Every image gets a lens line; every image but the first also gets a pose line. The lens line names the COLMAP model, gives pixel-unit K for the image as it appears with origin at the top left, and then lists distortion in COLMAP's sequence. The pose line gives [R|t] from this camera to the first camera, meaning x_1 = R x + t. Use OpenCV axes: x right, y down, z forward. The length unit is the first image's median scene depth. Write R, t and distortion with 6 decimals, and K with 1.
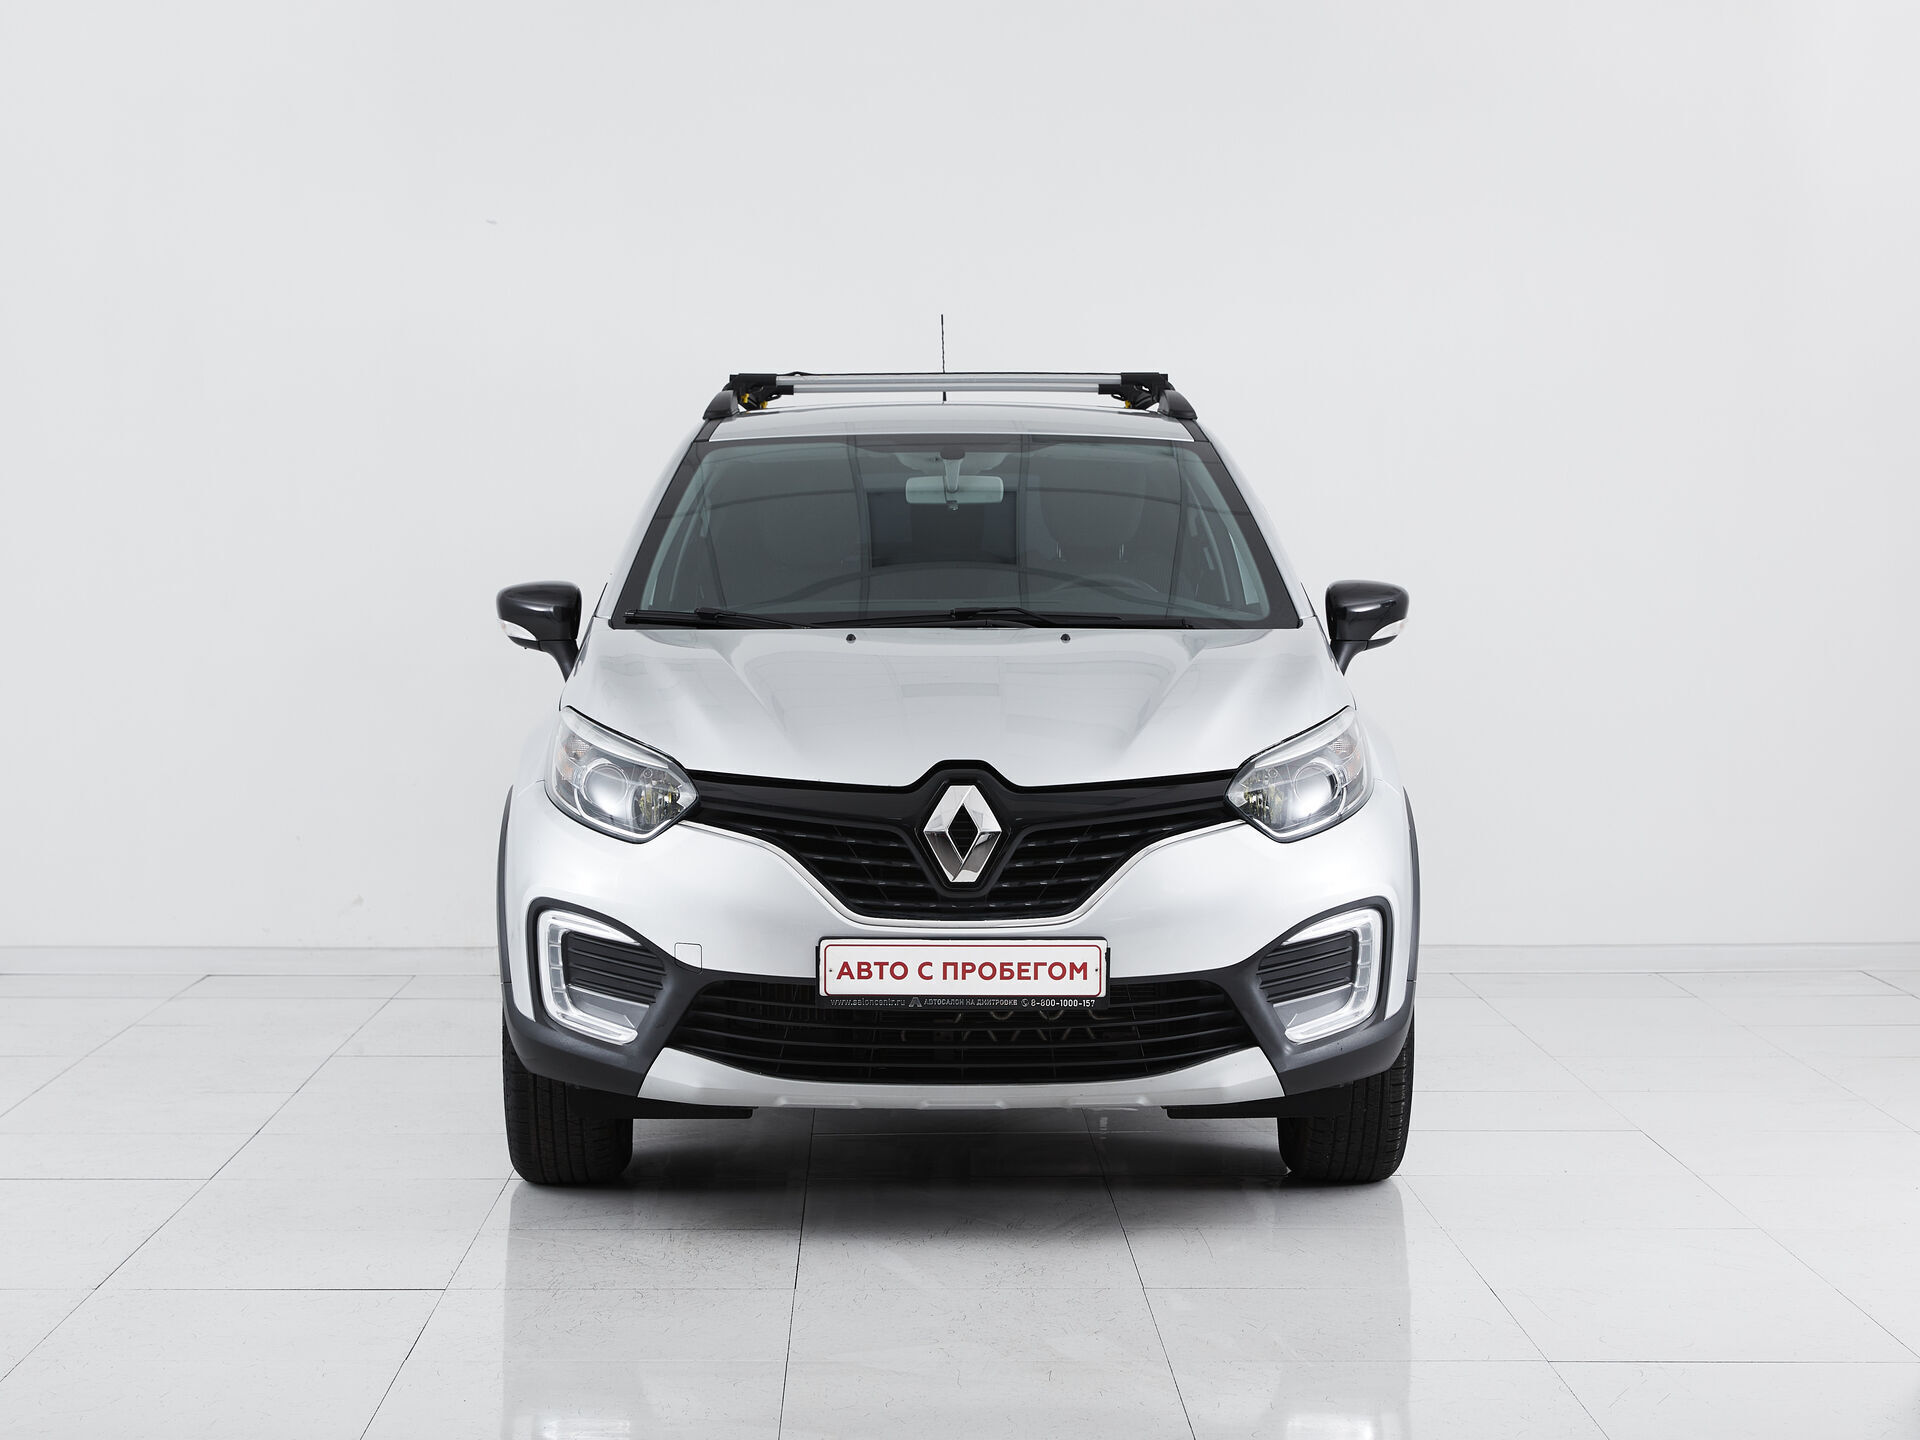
lens RADIAL K [[4179.0, 0, 960.0], [0, 4179.0, 720.0], [0, 0, 1]] dist [-0.013295, -0.077519]
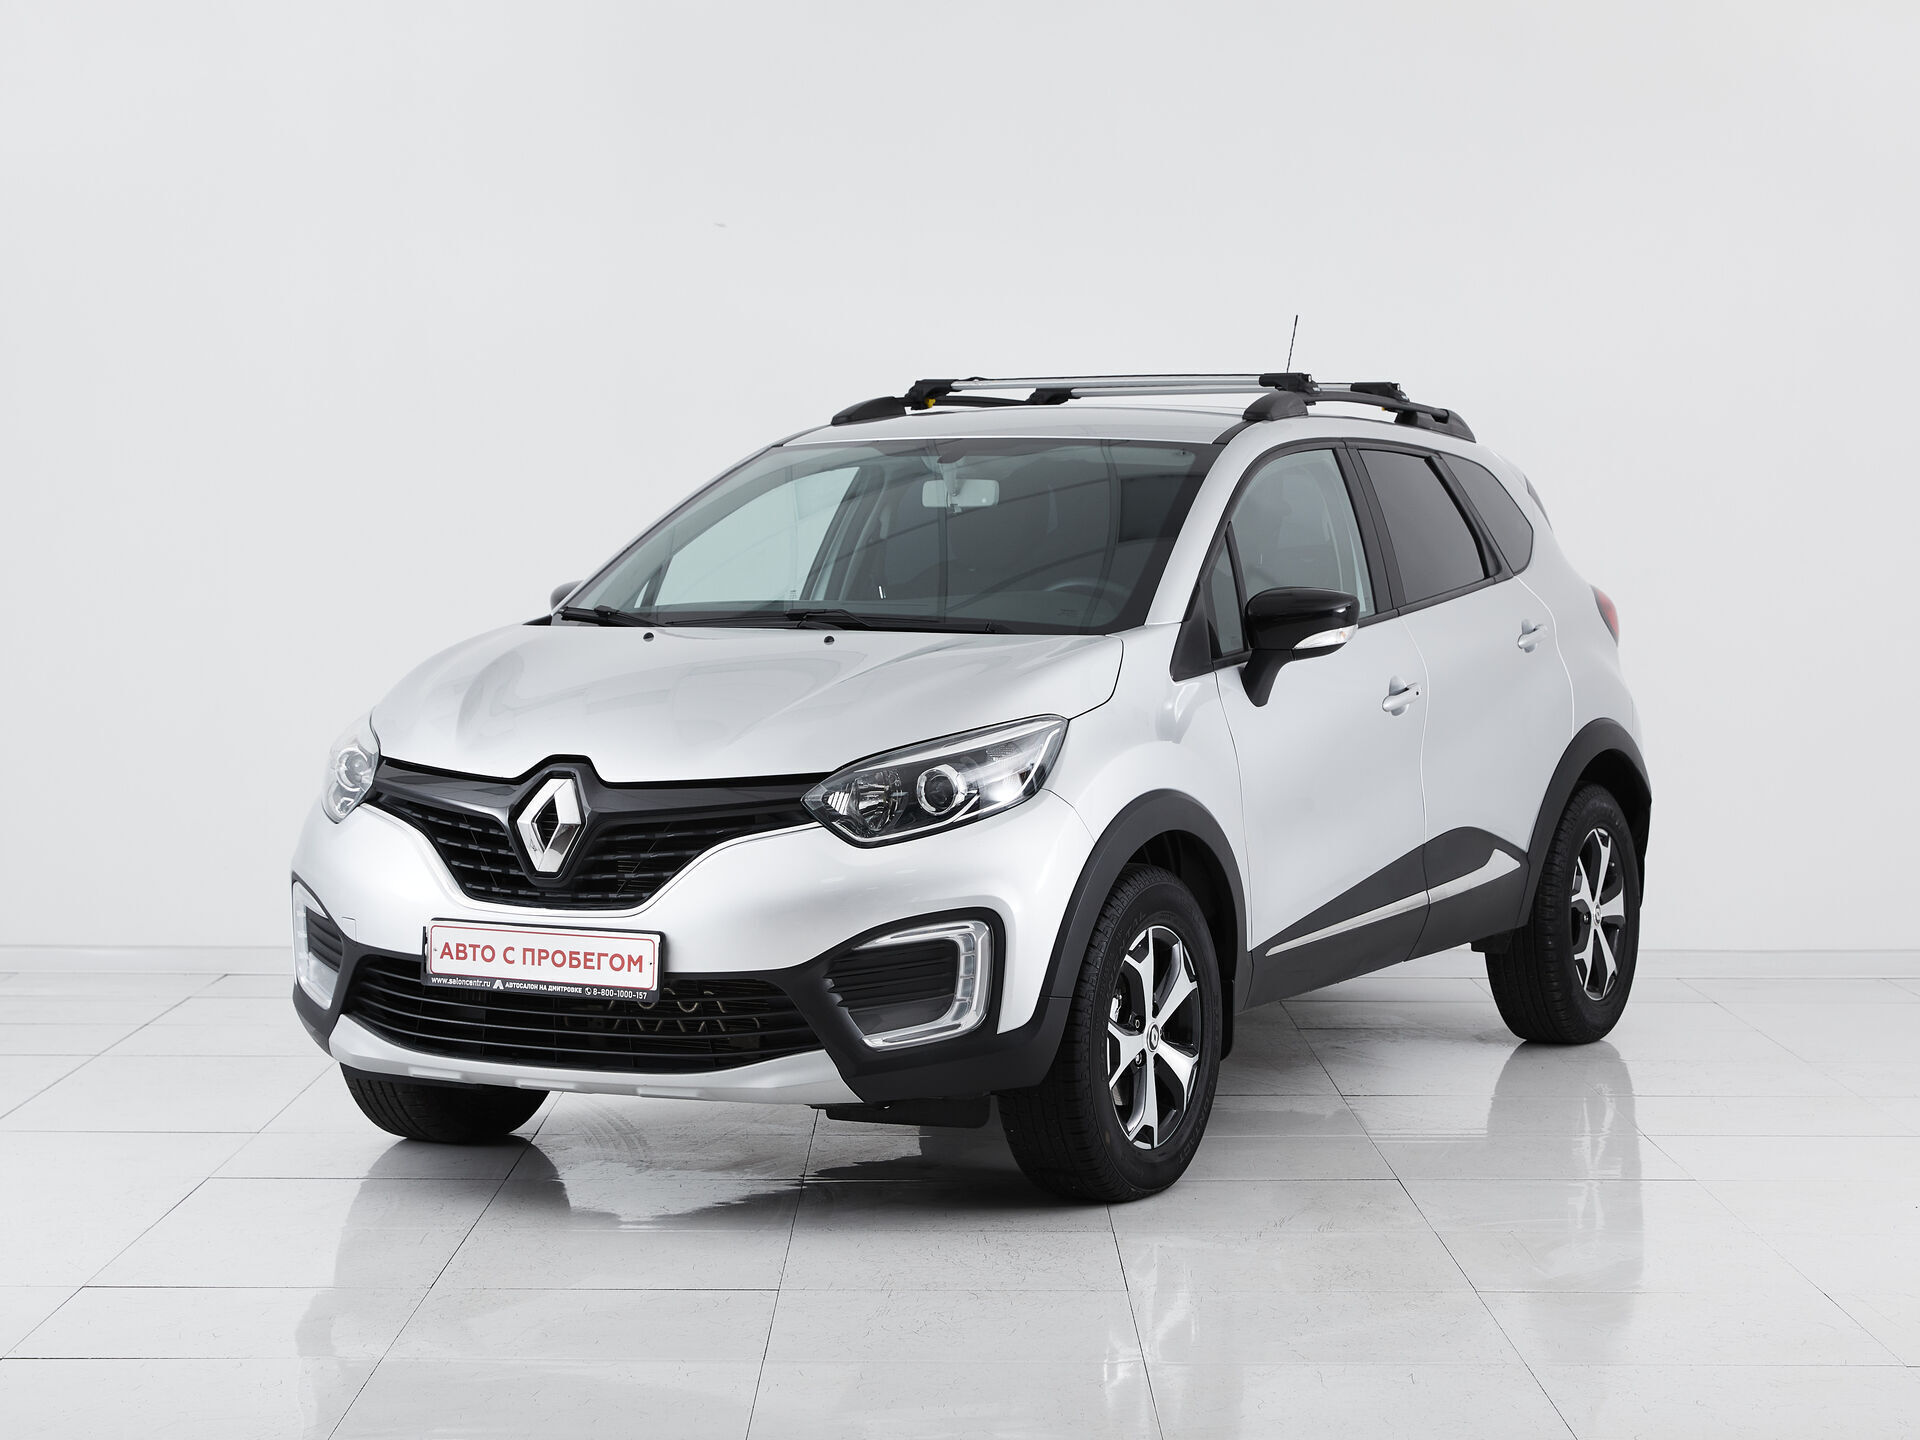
lens RADIAL K [[4179.0, 0, 960.0], [0, 4179.0, 720.0], [0, 0, 1]] dist [-0.013295, -0.077519]
pose [[0.878258, 0.027281, -0.477408, 0.581417], [-0.027971, 0.999593, 0.005664, -0.007405], [0.477368, 0.008379, 0.878664, 0.139264]]
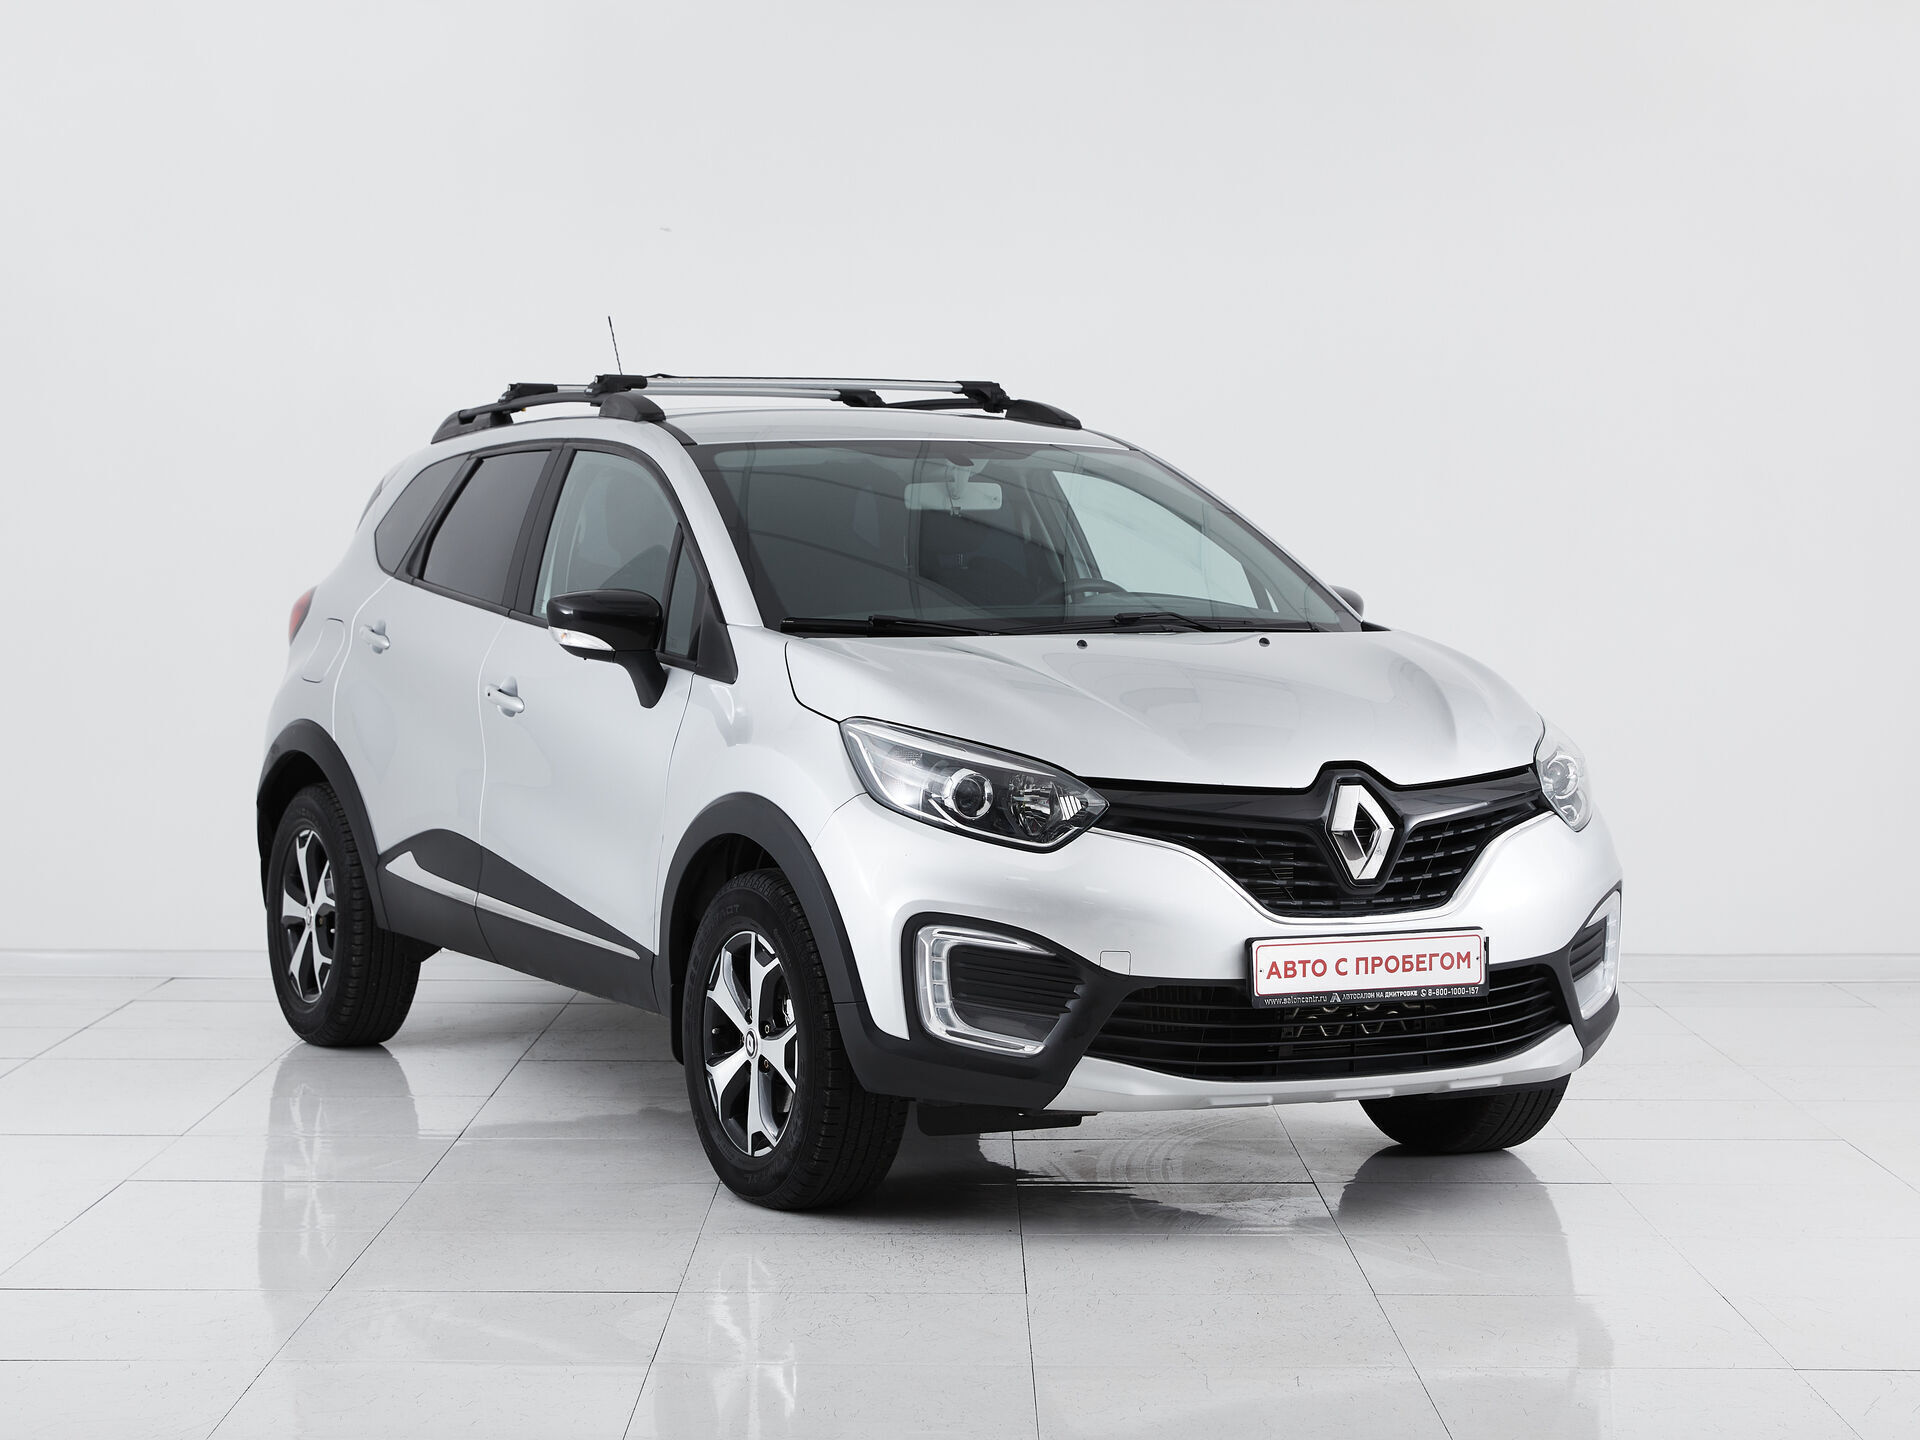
lens RADIAL K [[4179.0, 0, 960.0], [0, 4179.0, 720.0], [0, 0, 1]] dist [-0.013295, -0.077519]
pose [[0.888446, -0.019345, 0.458574, -0.556594], [0.020058, 0.999793, 0.003314, -0.005684], [-0.458543, 0.006254, 0.888650, 0.131746]]
